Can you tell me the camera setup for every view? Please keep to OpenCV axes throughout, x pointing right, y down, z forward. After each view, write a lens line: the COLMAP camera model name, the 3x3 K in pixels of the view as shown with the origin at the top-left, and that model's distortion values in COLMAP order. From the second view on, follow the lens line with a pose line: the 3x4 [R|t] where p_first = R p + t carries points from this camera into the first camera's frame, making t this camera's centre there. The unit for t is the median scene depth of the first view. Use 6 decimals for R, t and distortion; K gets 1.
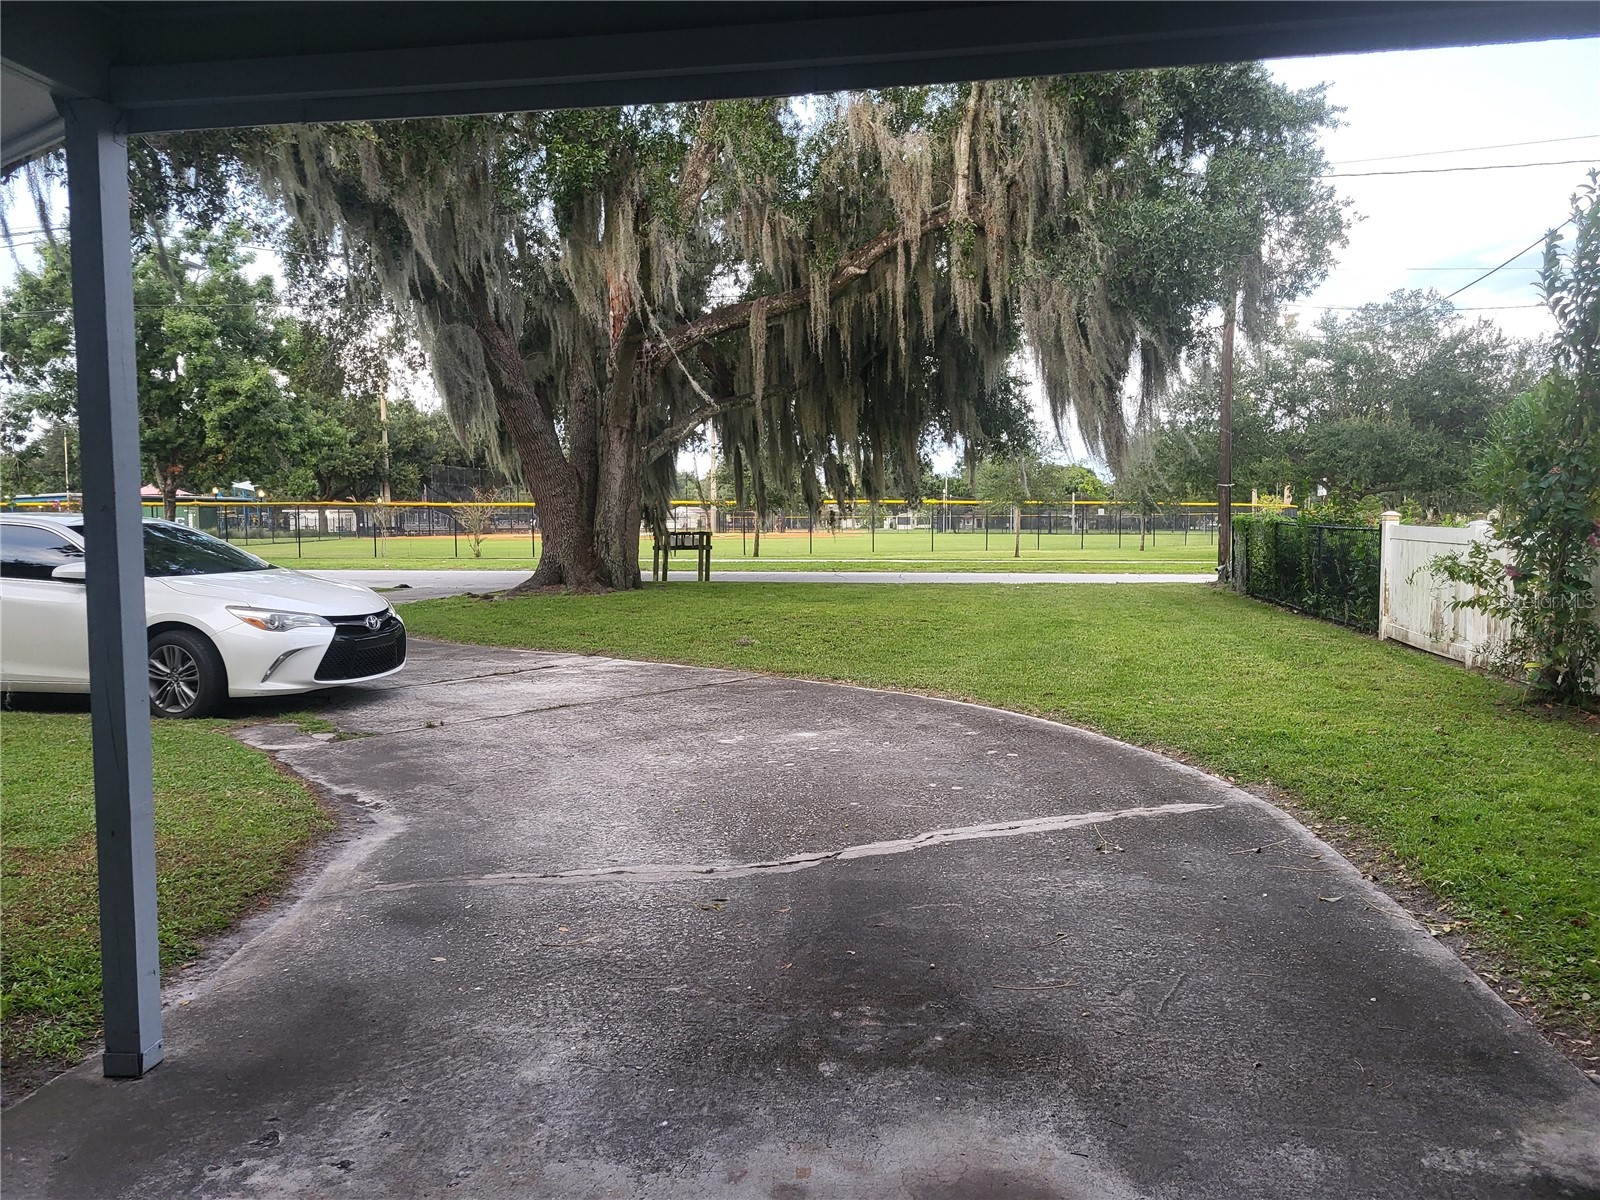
lens RADIAL K [[1182.8, 0, 800.0], [0, 1182.8, 600.0], [0, 0, 1]] dist [0.063353, -0.011474]
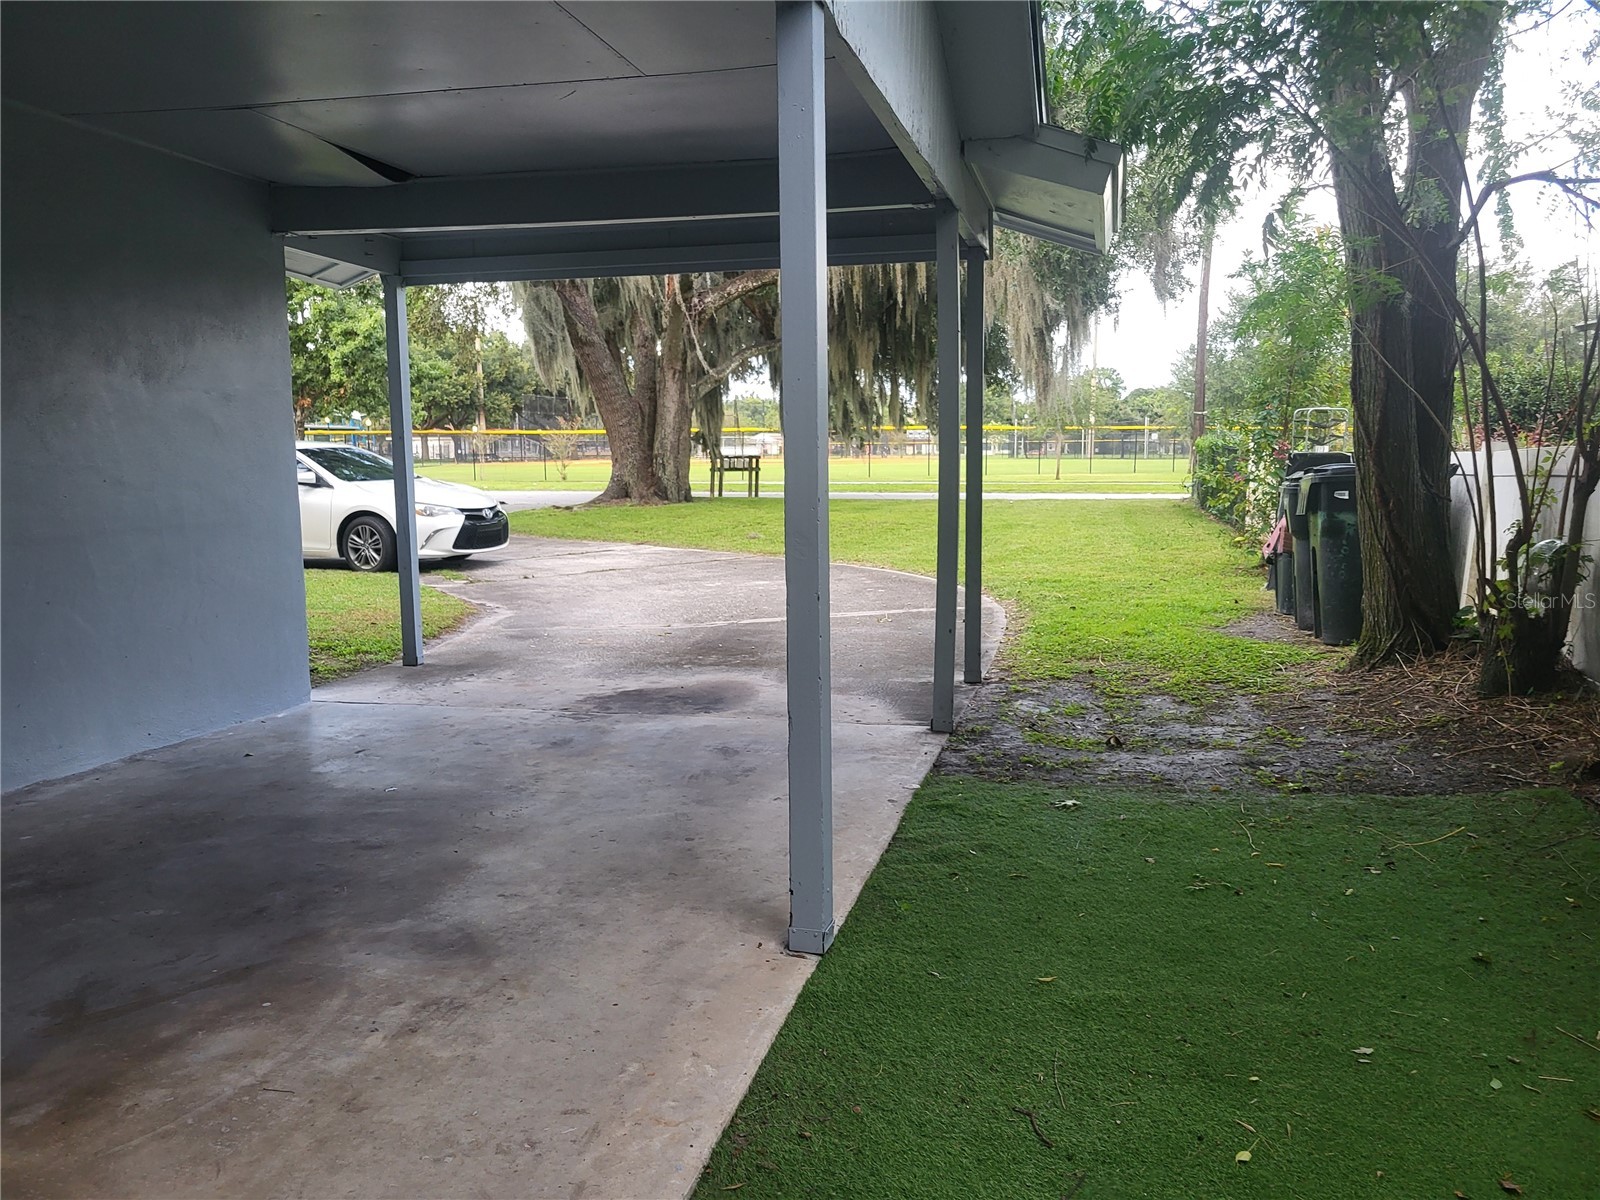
lens RADIAL K [[1182.8, 0, 800.0], [0, 1182.8, 600.0], [0, 0, 1]] dist [0.063353, -0.011474]
pose [[0.997371, 0.005952, -0.072223, 0.062903], [-0.001479, 0.998085, 0.061839, 0.015012], [0.072453, -0.061570, 0.995470, -0.205400]]
